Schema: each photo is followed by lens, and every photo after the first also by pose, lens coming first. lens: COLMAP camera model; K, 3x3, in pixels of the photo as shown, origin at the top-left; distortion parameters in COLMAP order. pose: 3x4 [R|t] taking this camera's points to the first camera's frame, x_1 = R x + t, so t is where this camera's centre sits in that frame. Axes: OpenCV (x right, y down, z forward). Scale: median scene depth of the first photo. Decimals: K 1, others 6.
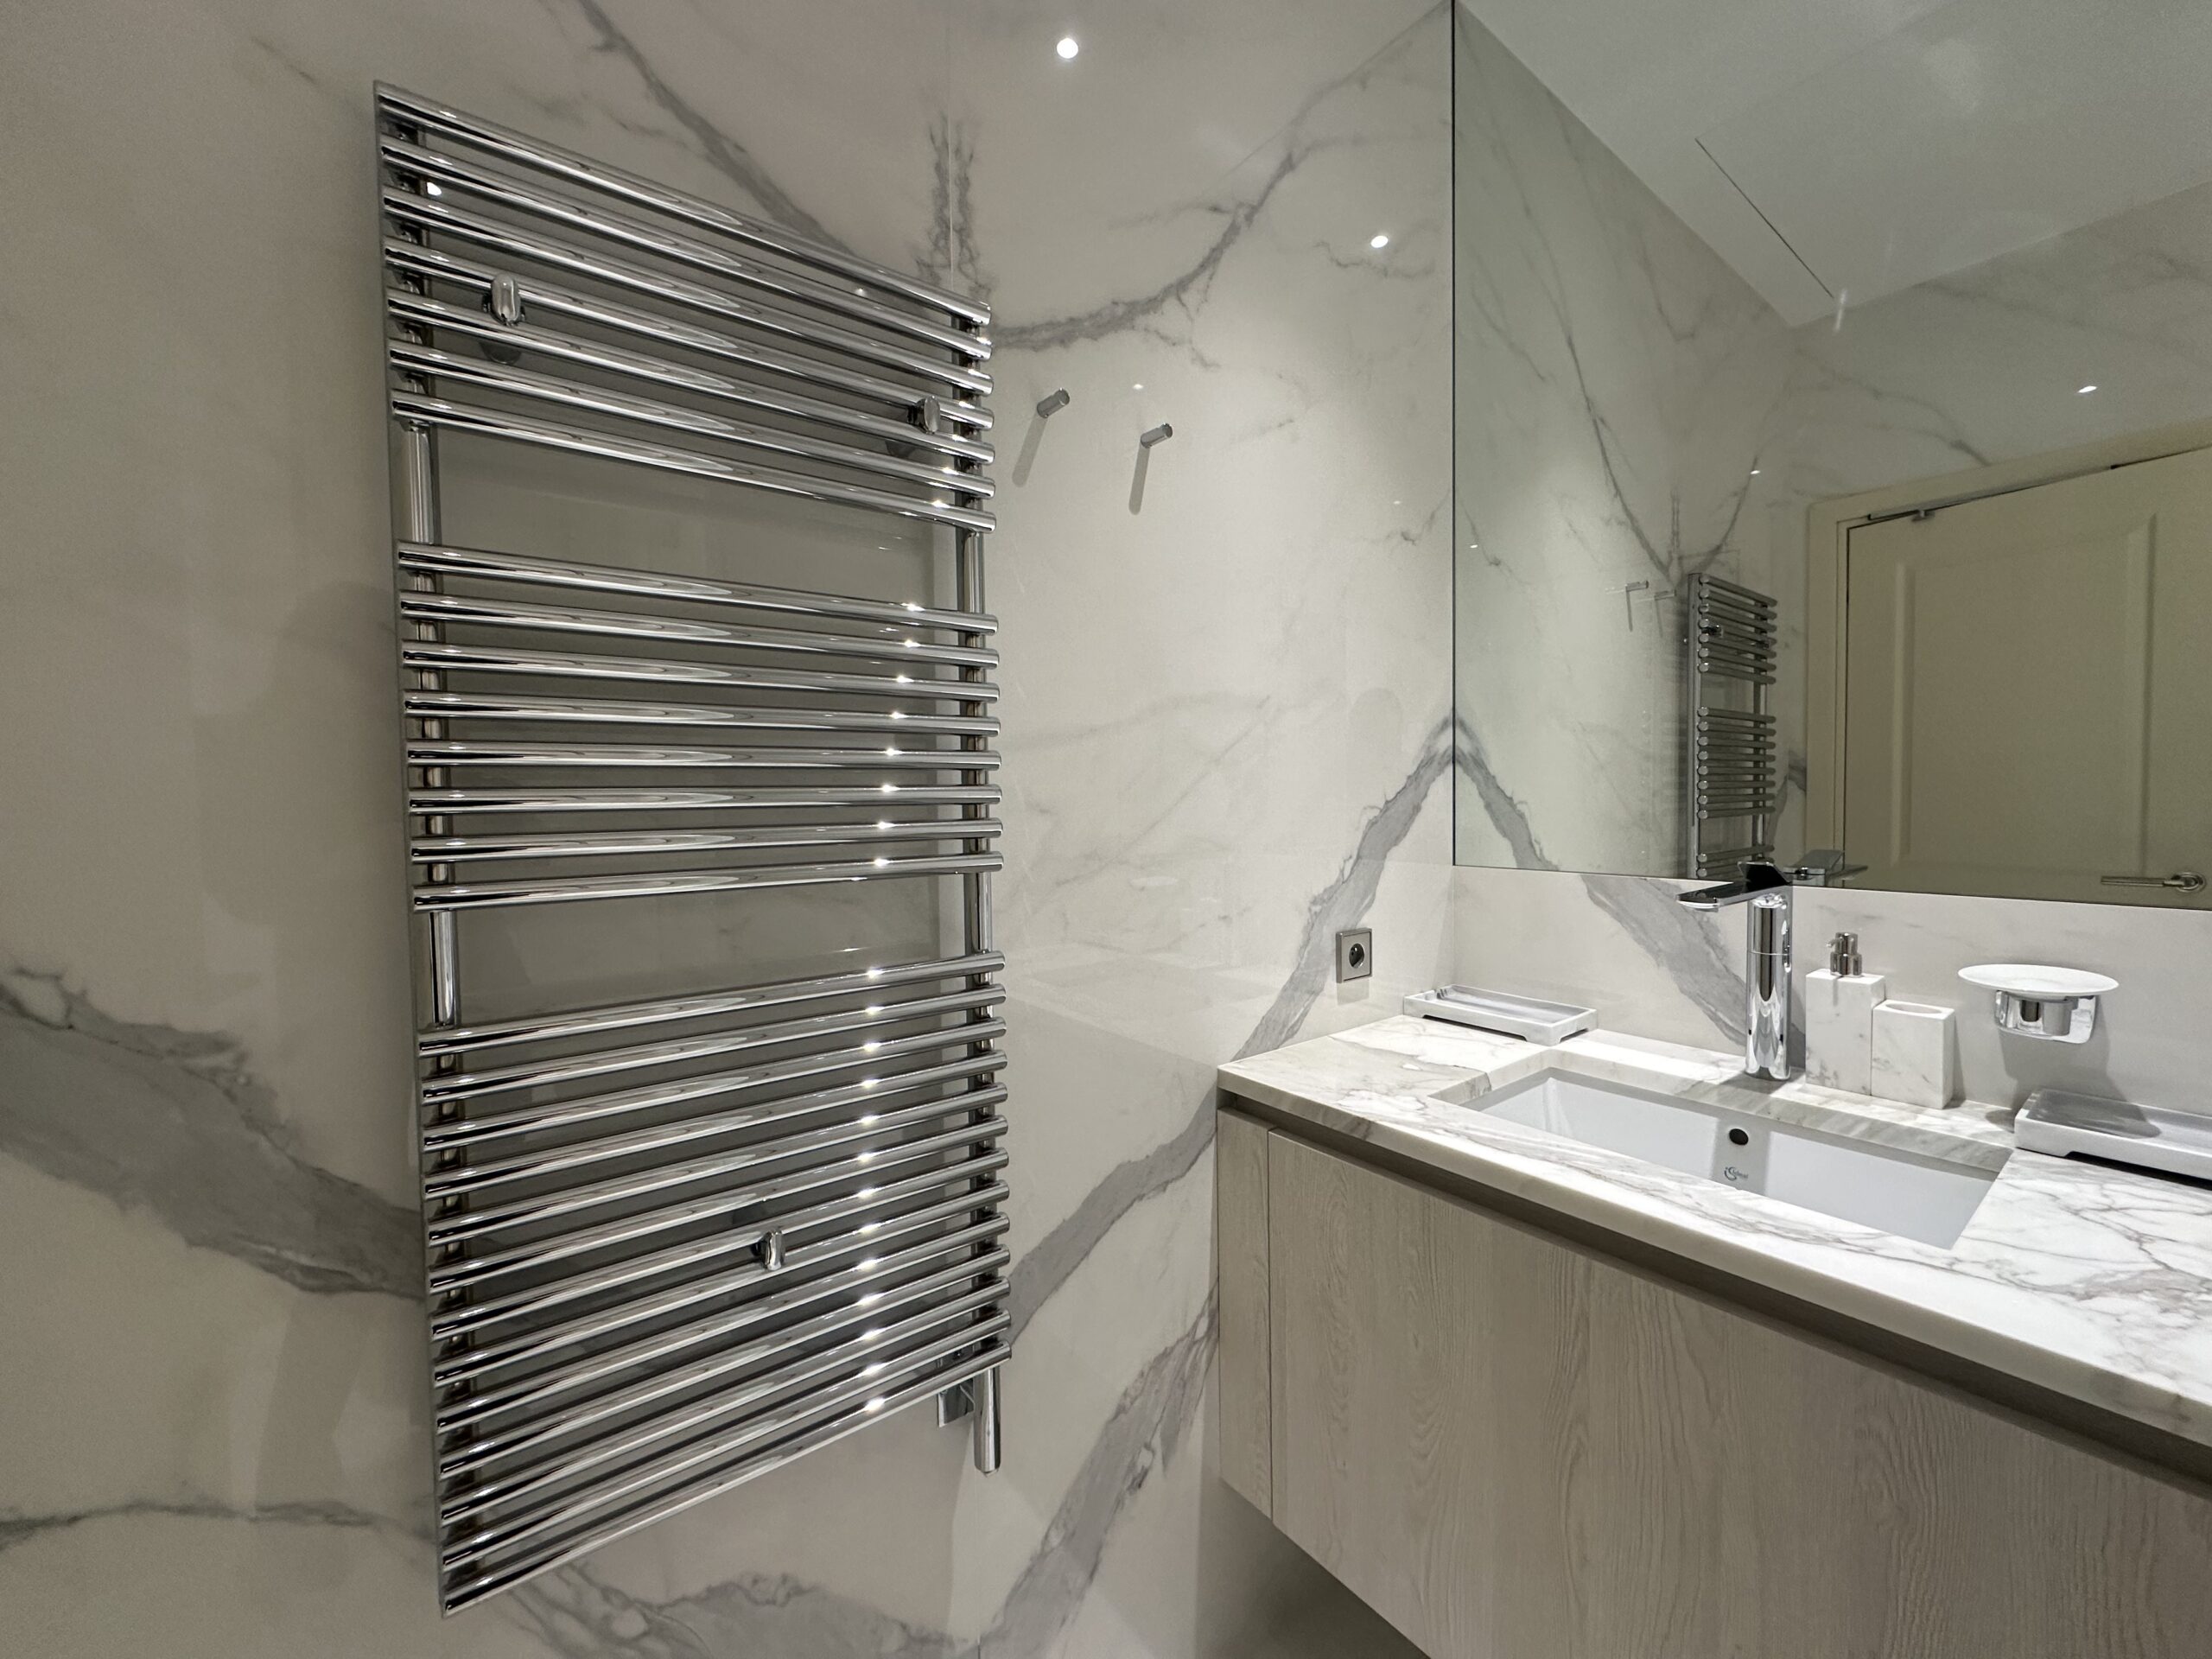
lens RADIAL K [[879.2, 0, 1113.6], [0, 879.2, 822.2], [0, 0, 1]] dist [-0.002729, 0.000760]
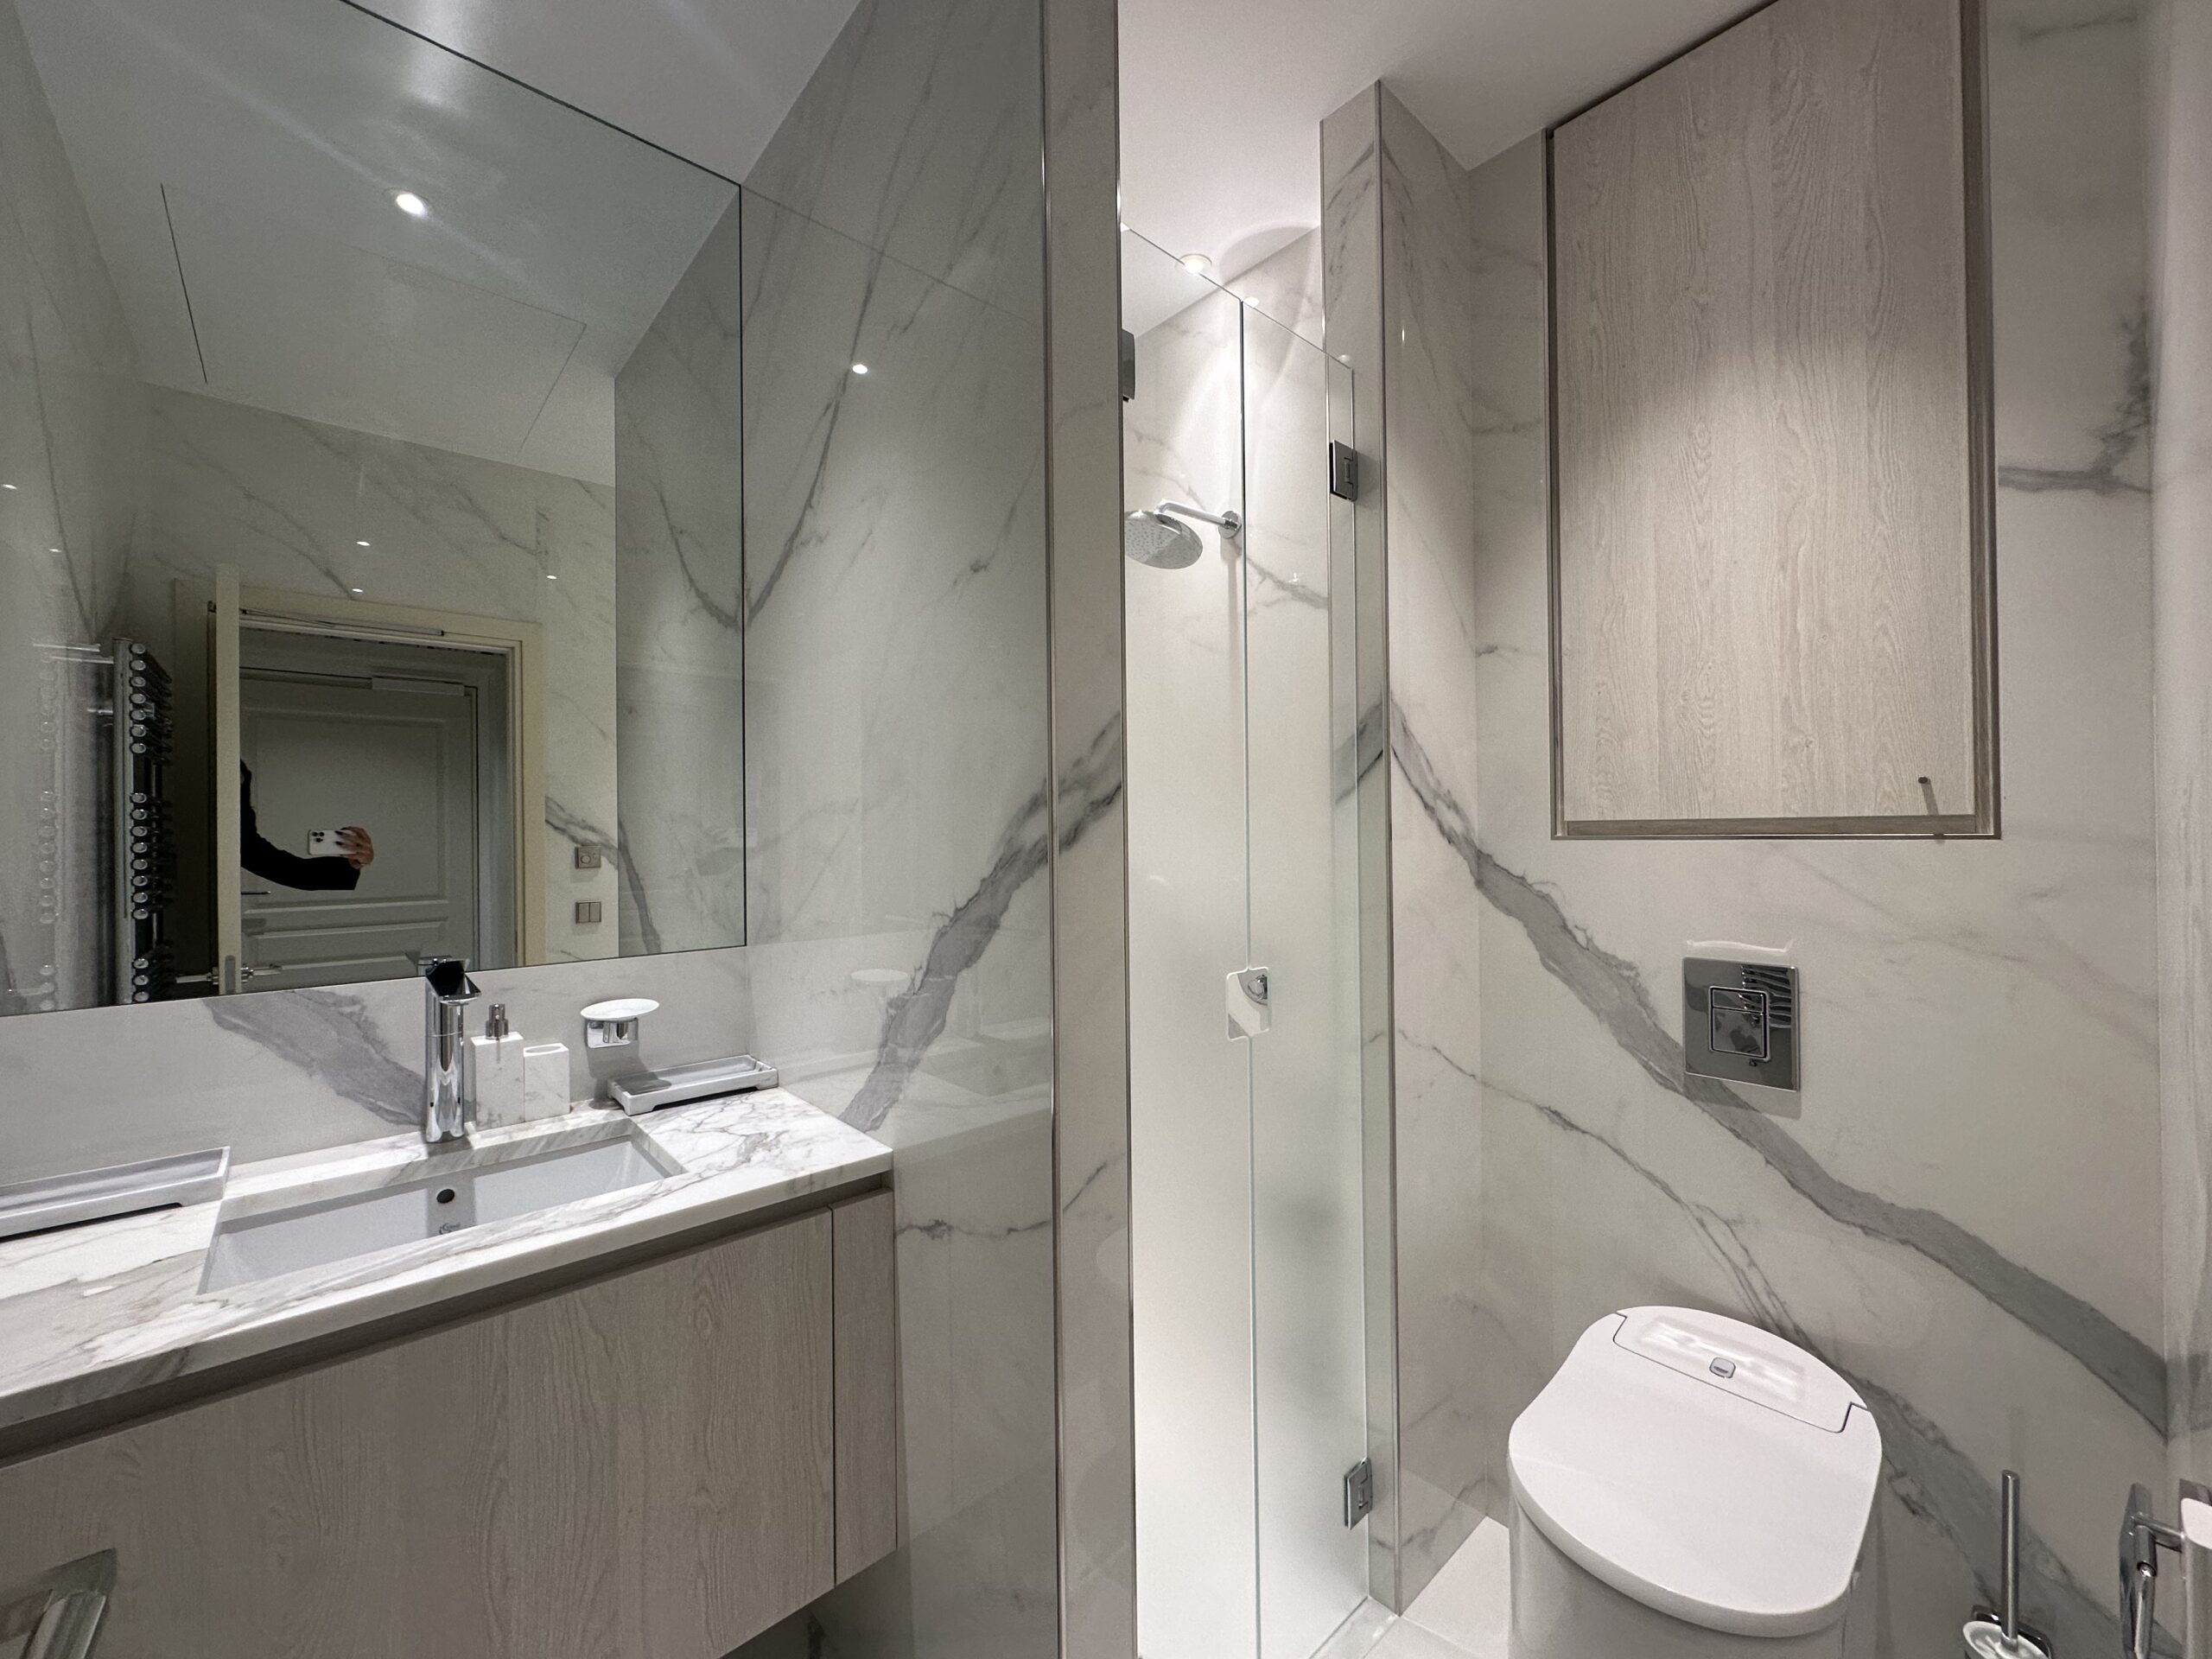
lens RADIAL K [[879.2, 0, 1106.7], [0, 879.2, 830.4], [0, 0, 1]] dist [-0.002729, 0.000760]
pose [[-0.085565, 0.018591, 0.996159, -0.566197], [0.042208, 0.998996, -0.015018, -0.076292], [-0.995438, 0.040761, -0.086264, 0.223166]]
